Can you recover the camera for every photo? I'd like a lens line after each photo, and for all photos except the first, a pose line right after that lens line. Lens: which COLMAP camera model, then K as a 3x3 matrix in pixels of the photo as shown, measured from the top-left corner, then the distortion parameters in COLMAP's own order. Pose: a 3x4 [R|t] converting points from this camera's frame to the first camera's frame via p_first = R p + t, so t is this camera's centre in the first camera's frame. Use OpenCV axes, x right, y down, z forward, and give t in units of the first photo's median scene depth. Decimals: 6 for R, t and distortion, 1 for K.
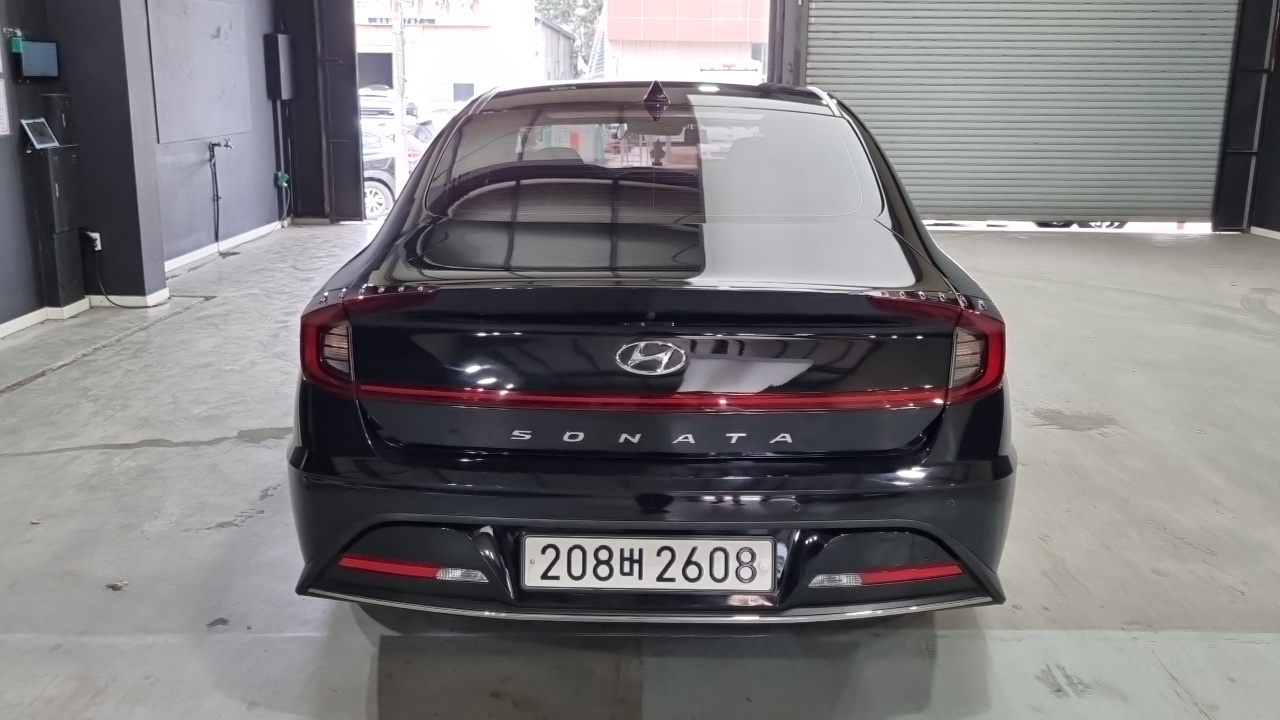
lens RADIAL K [[1136.7, 0, 640.0], [0, 1136.7, 360.0], [0, 0, 1]] dist [0.009127, -0.009641]
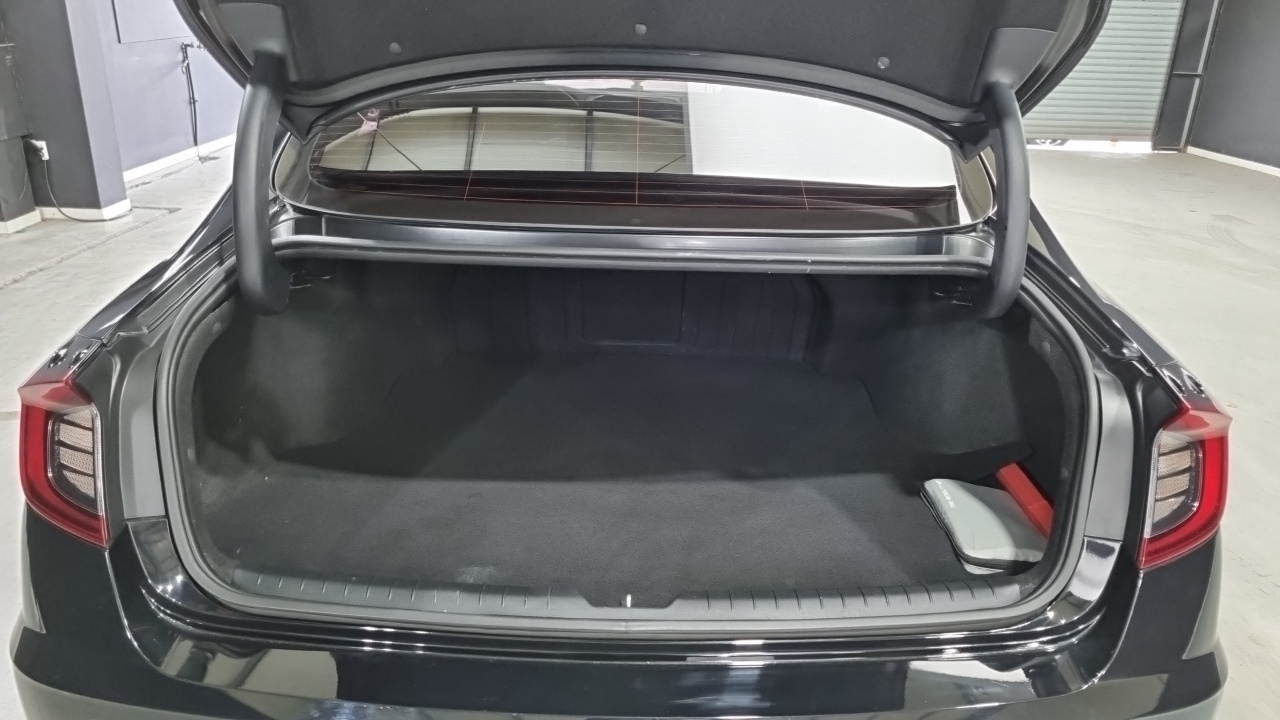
lens RADIAL K [[908.2, 0, 640.0], [0, 908.2, 360.0], [0, 0, 1]] dist [0.119531, -0.137783]
pose [[0.999482, 0.013839, 0.029053, 0.000072], [-0.017659, 0.990598, 0.135658, -0.044829], [-0.026902, -0.136101, 0.990330, 0.192540]]
